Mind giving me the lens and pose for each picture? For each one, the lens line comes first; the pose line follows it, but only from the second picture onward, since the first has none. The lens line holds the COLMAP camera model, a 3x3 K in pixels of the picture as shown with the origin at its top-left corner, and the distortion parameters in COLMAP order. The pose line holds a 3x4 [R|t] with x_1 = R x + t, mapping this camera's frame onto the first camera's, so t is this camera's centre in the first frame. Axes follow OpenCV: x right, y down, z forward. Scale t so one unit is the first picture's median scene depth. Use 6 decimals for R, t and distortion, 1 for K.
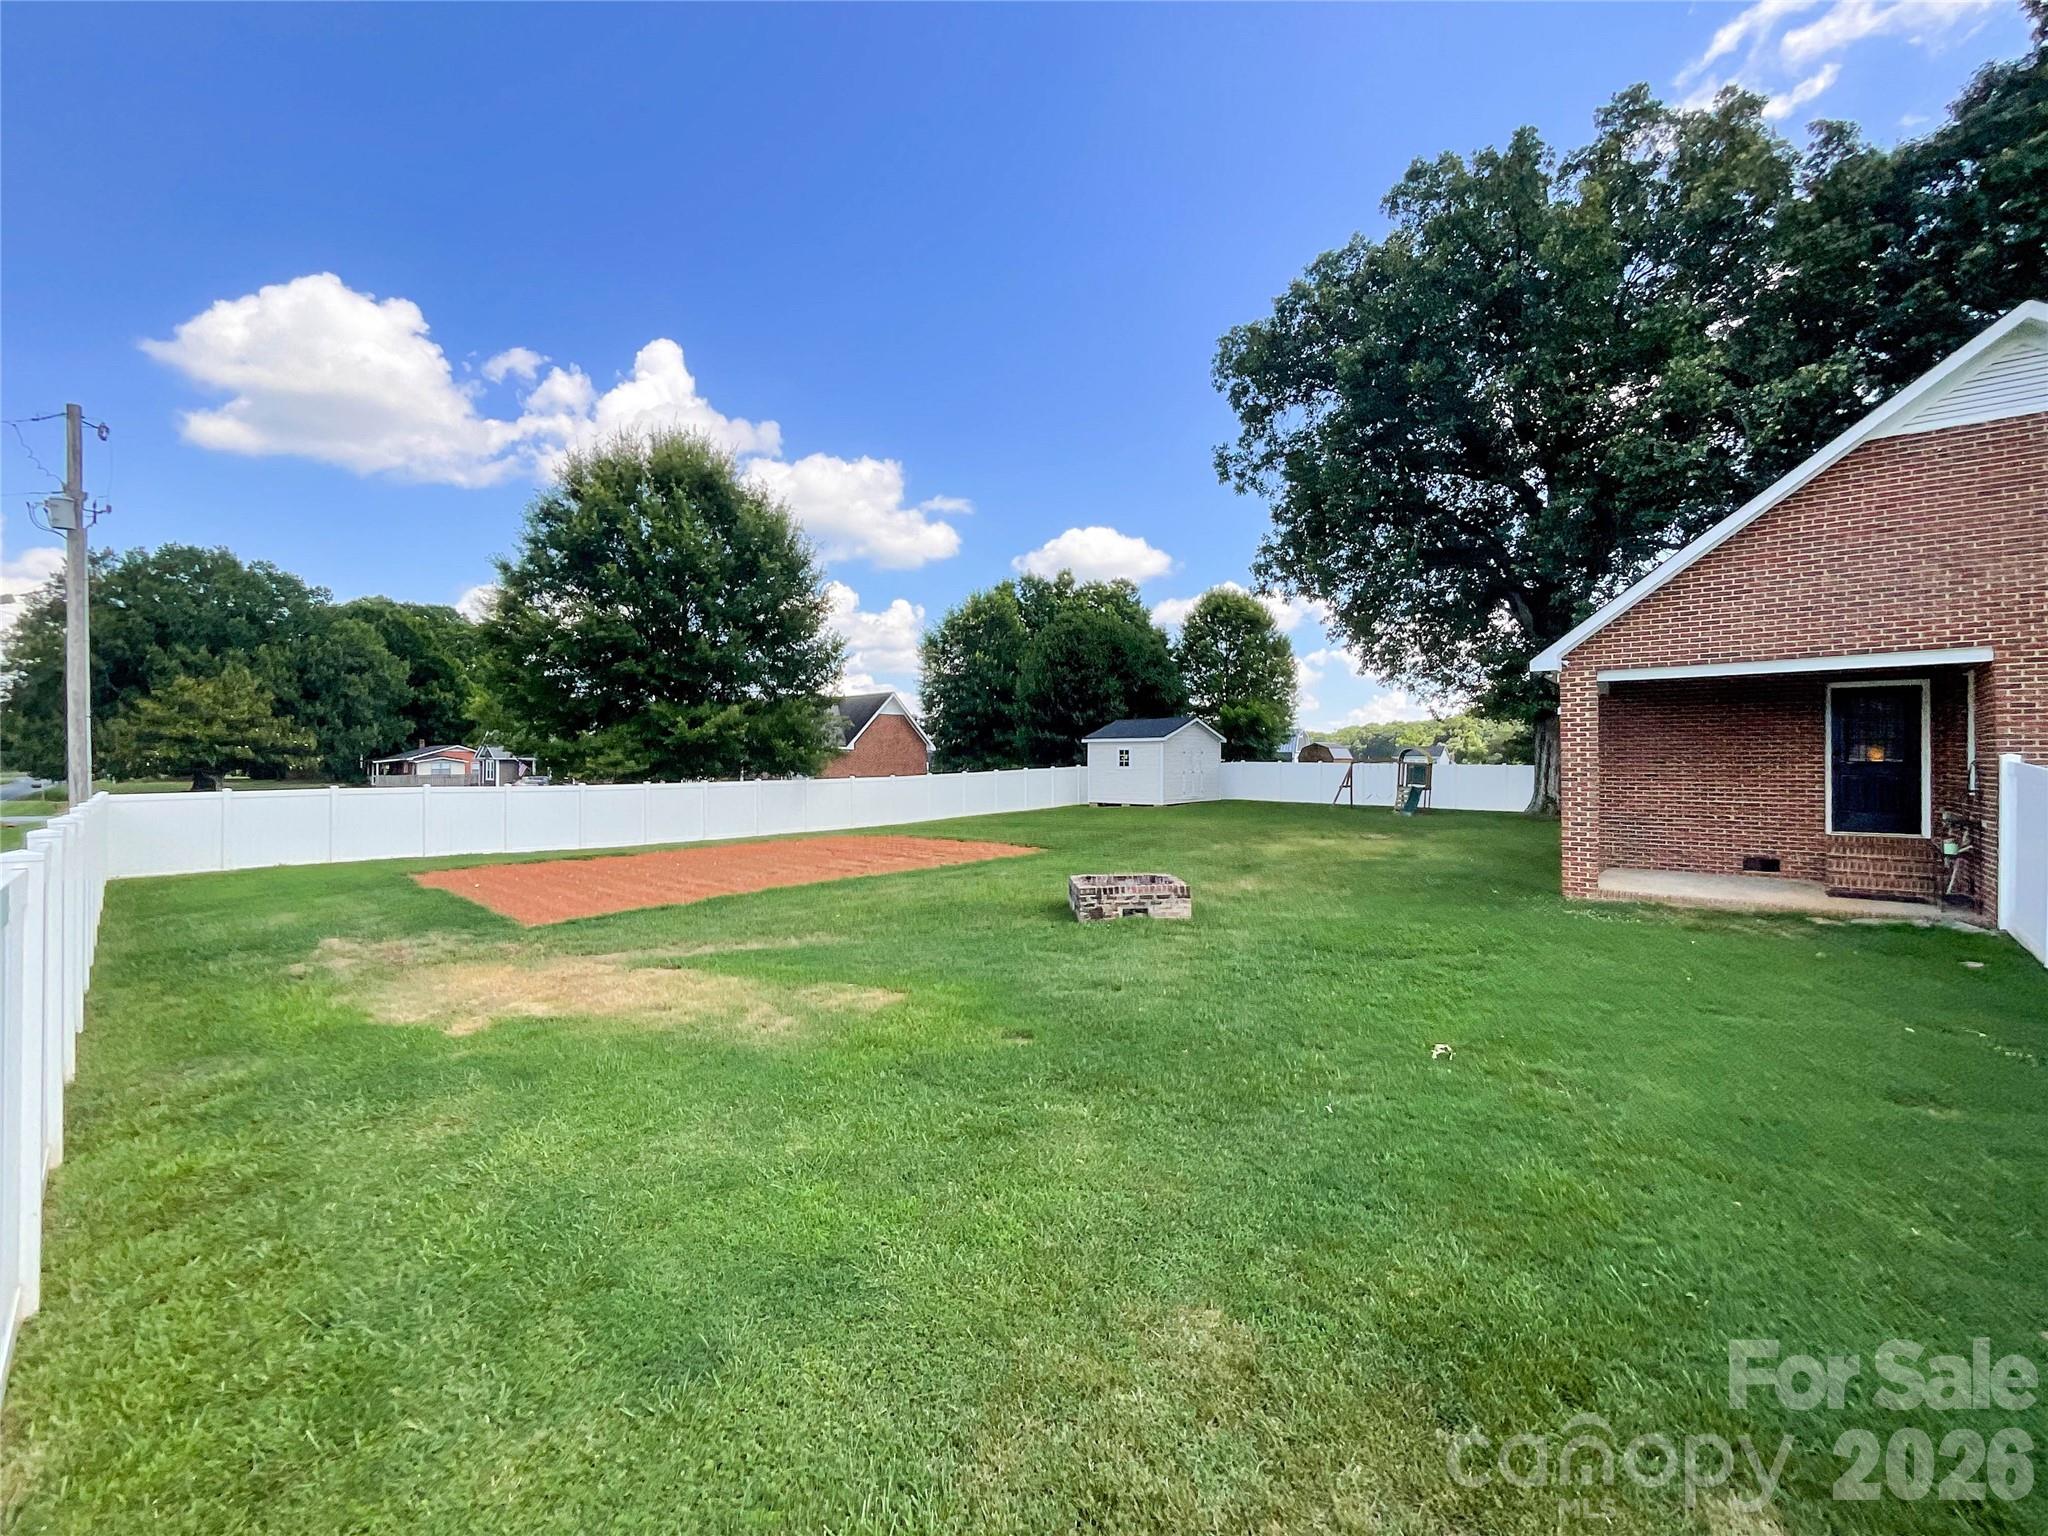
lens RADIAL K [[870.2, 0, 1024.0], [0, 870.2, 768.0], [0, 0, 1]] dist [-0.000502, 0.000227]
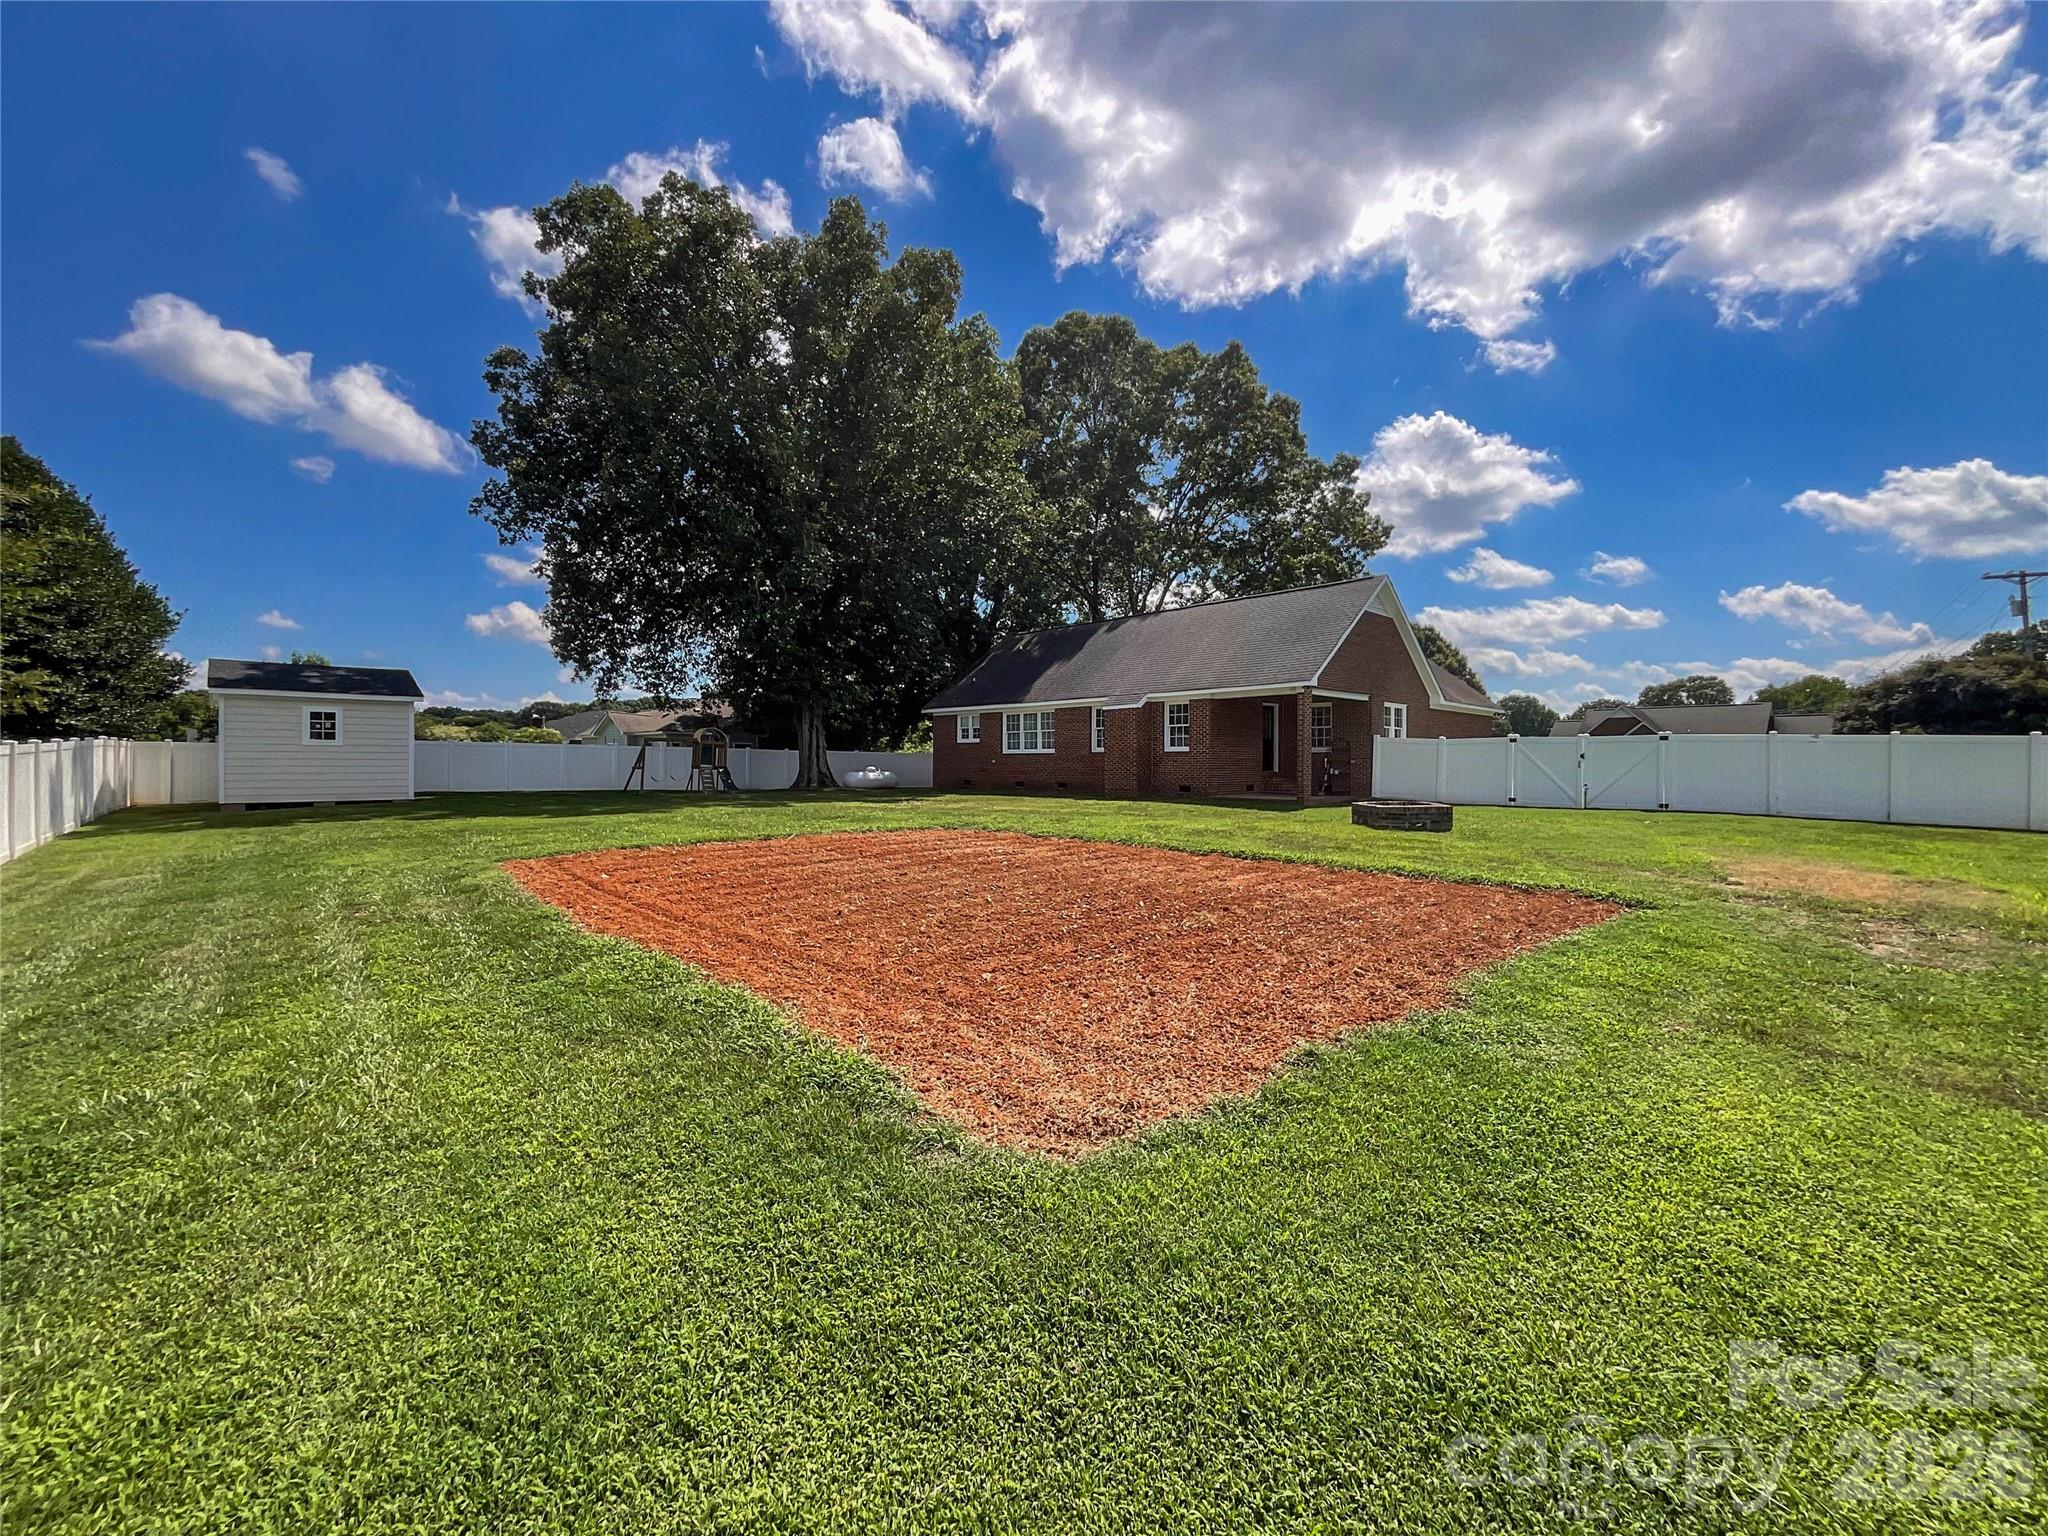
lens RADIAL K [[826.9, 0, 1038.7], [0, 826.9, 770.5], [0, 0, 1]] dist [0.000796, -0.000076]
pose [[0.110211, 0.000059, 0.993908, -0.383483], [-0.001088, 0.999999, 0.000061, 0.022786], [-0.993908, -0.001088, 0.110211, 0.441442]]
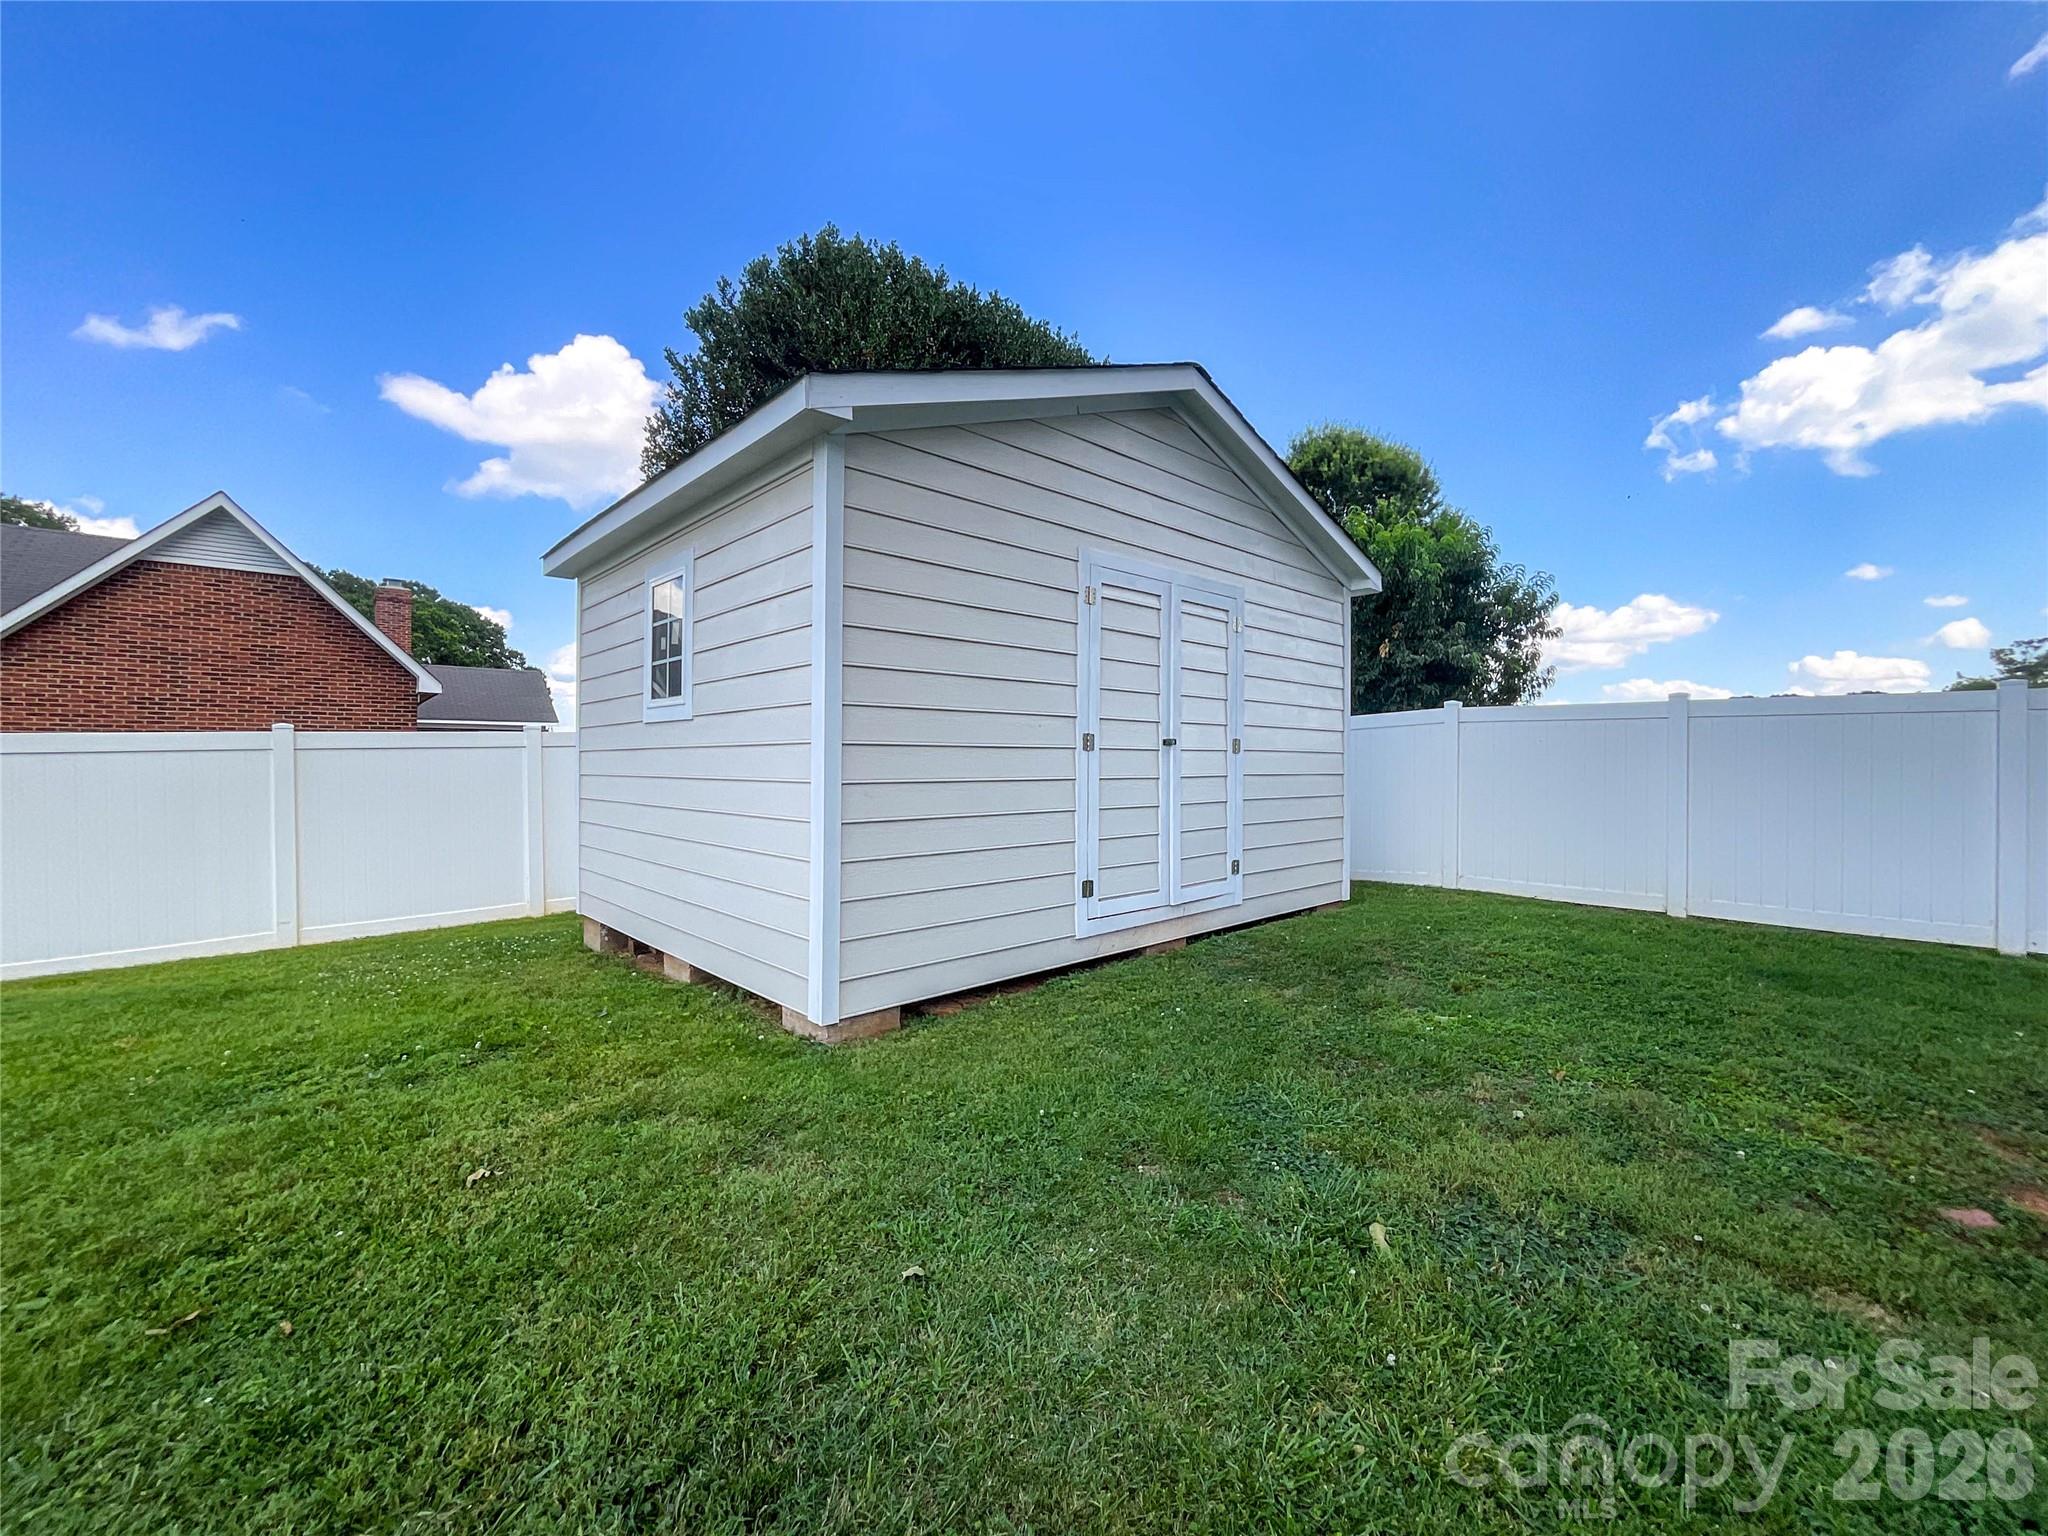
lens RADIAL K [[840.0, 0, 1024.0], [0, 840.0, 768.0], [0, 0, 1]] dist [-0.017830, 0.000067]
pose [[0.993019, 0.000614, -0.117949, 0.189067], [-0.000971, 0.999995, -0.002976, 0.009695], [0.117947, 0.003070, 0.993015, 0.869945]]
